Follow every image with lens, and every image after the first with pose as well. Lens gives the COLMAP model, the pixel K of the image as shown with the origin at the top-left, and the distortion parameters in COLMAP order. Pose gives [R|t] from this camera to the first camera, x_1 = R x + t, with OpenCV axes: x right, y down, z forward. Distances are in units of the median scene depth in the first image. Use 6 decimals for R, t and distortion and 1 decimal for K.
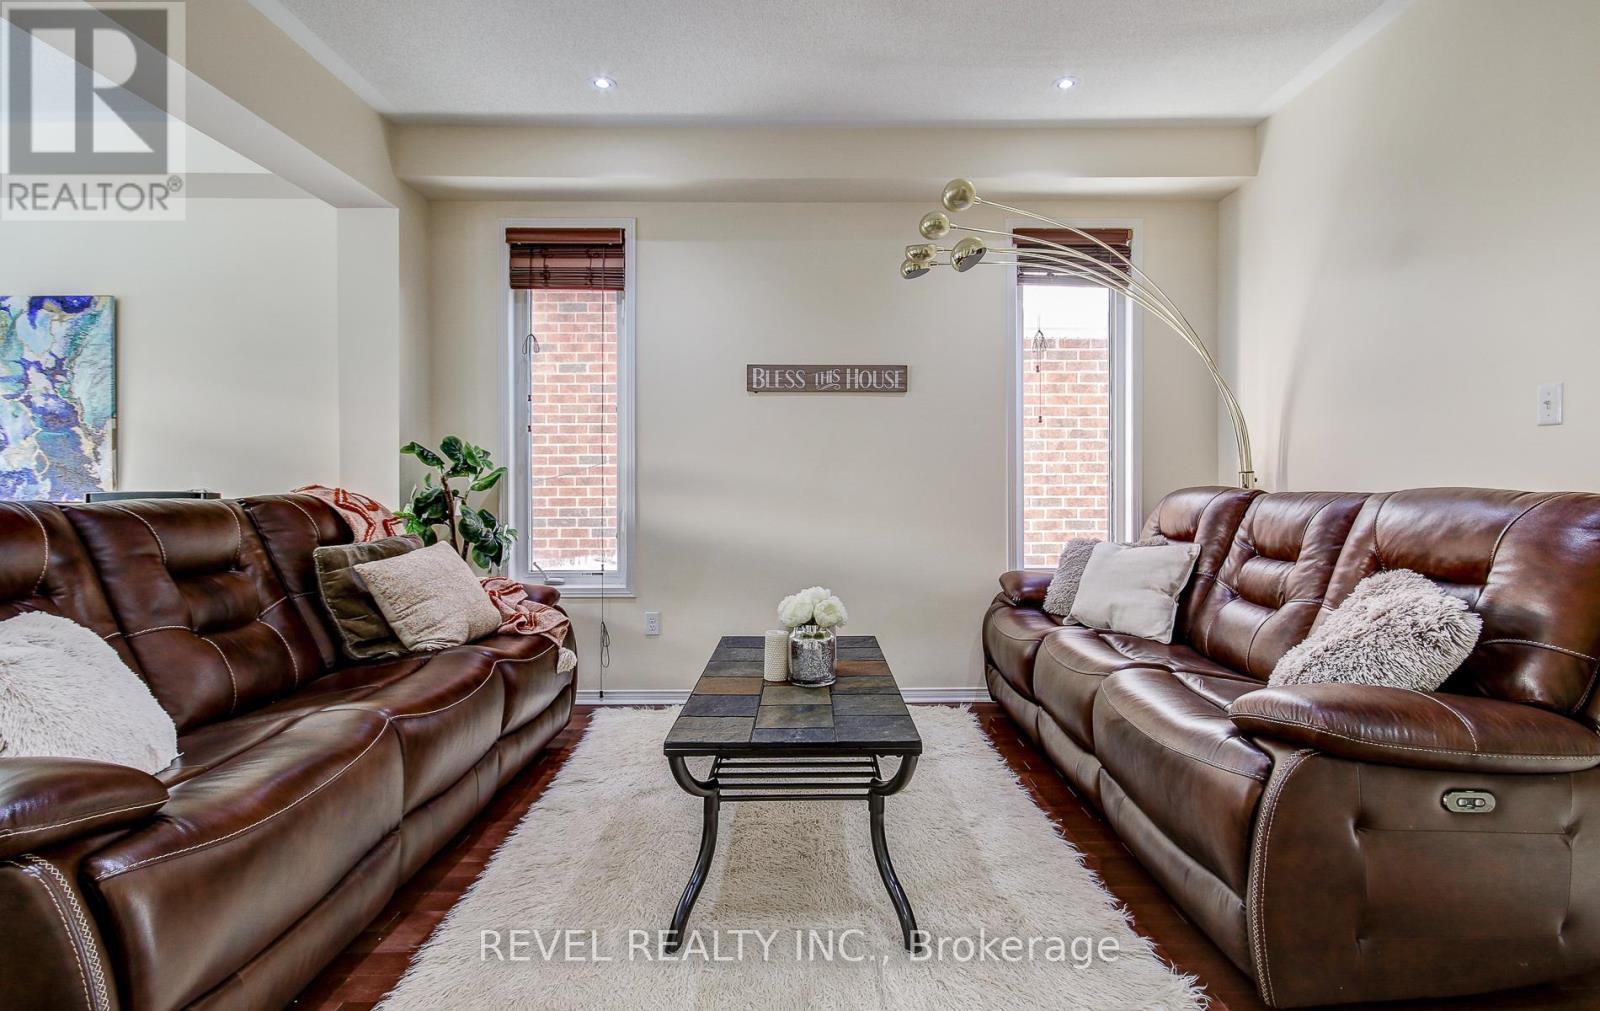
lens RADIAL K [[749.2, 0, 808.5], [0, 749.2, 475.0], [0, 0, 1]] dist [0.023201, -0.001380]
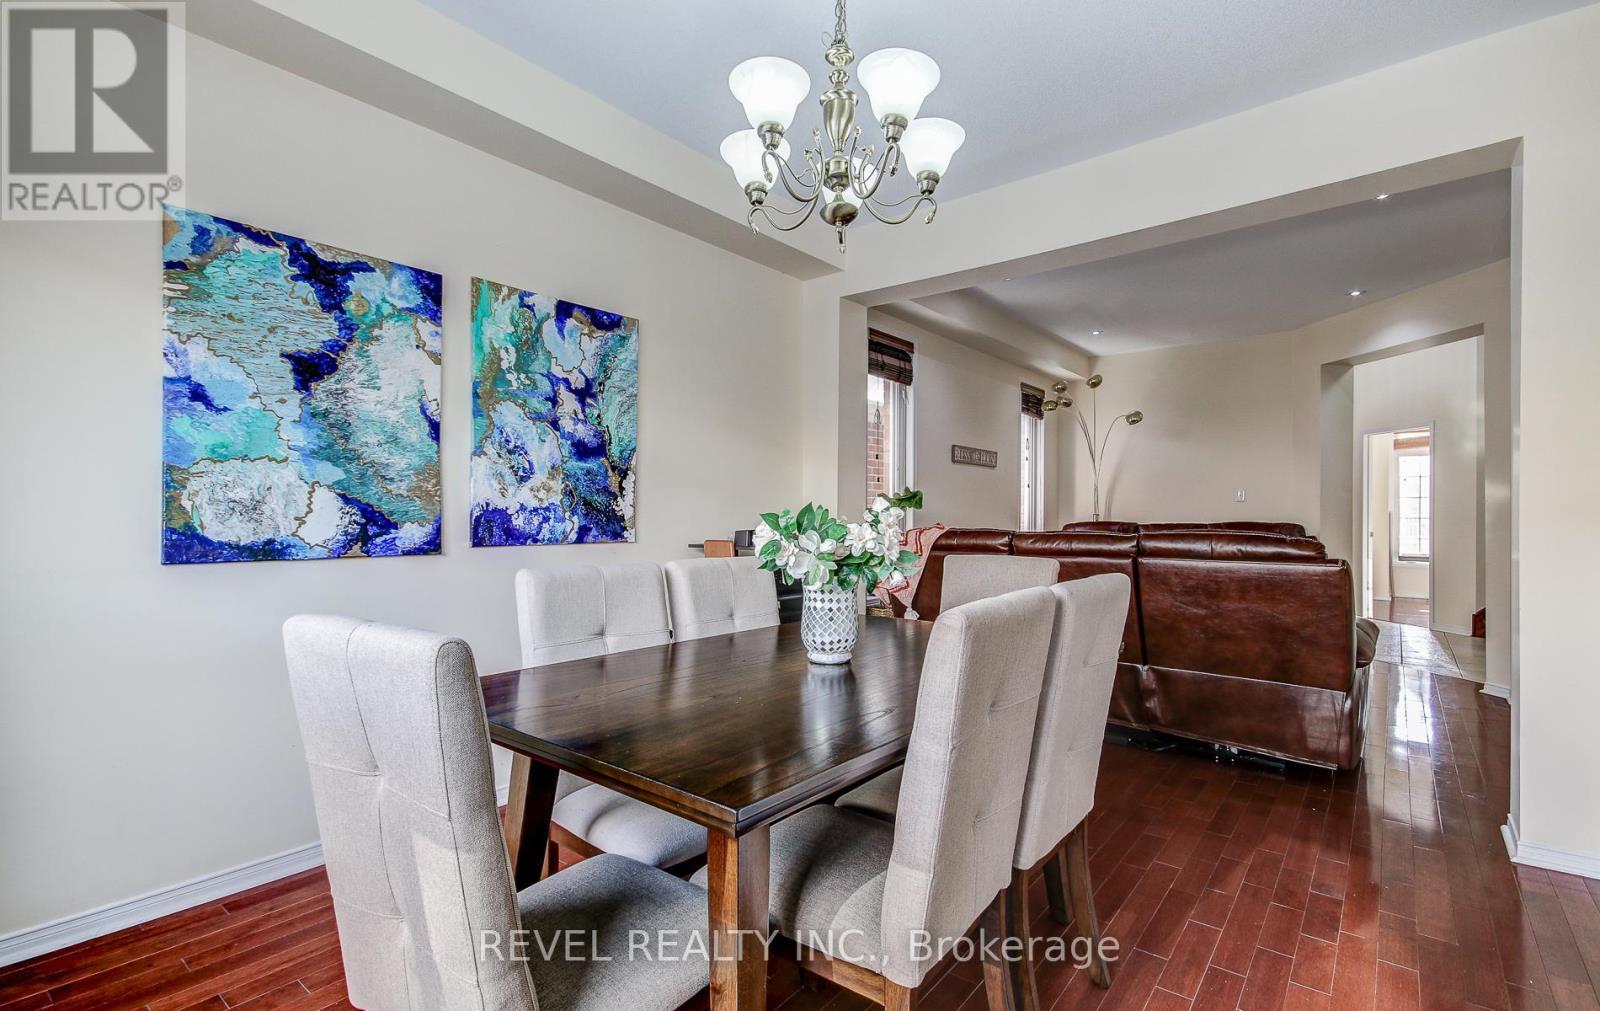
lens RADIAL K [[749.2, 0, 798.6], [0, 749.2, 508.0], [0, 0, 1]] dist [0.023201, -0.001380]
pose [[0.617369, 0.010554, 0.786603, -1.509718], [-0.026174, 0.999632, 0.007130, -0.016842], [-0.786238, -0.024991, 0.617418, 0.276649]]
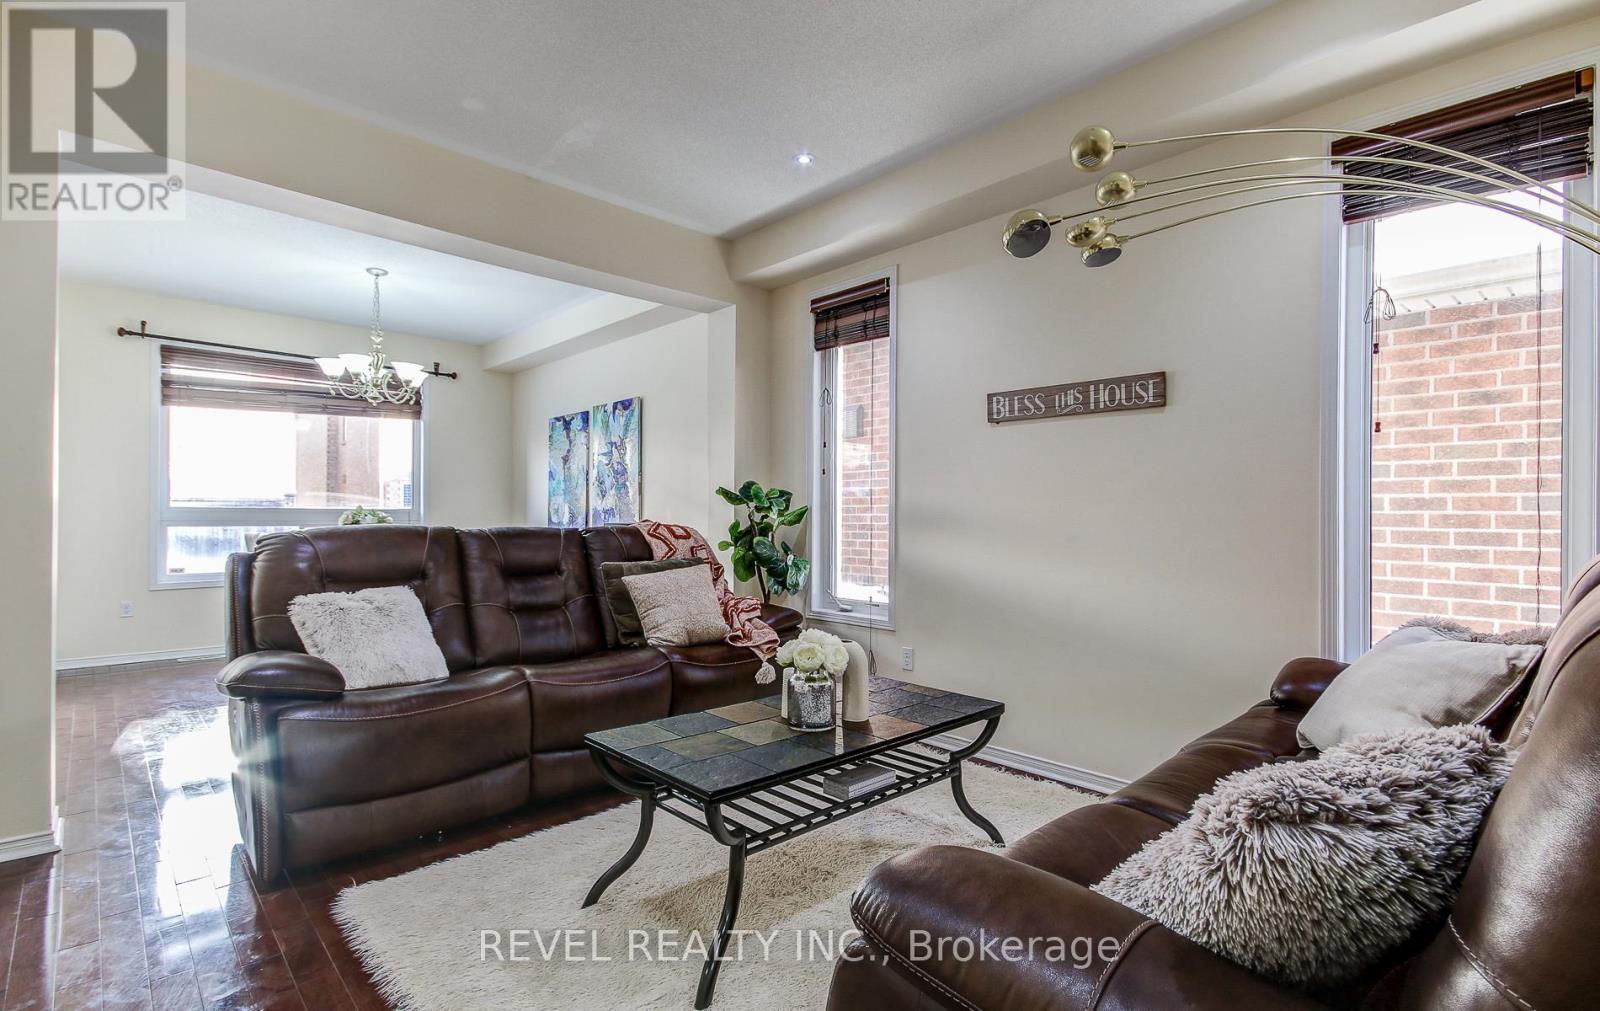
lens RADIAL K [[749.2, 0, 802.1], [0, 749.2, 513.0], [0, 0, 1]] dist [0.023201, -0.001380]
pose [[0.684311, 0.003602, -0.729181, 0.435696], [0.000405, 0.999986, 0.005320, -0.005117], [0.729190, -0.003936, 0.684300, 0.195395]]
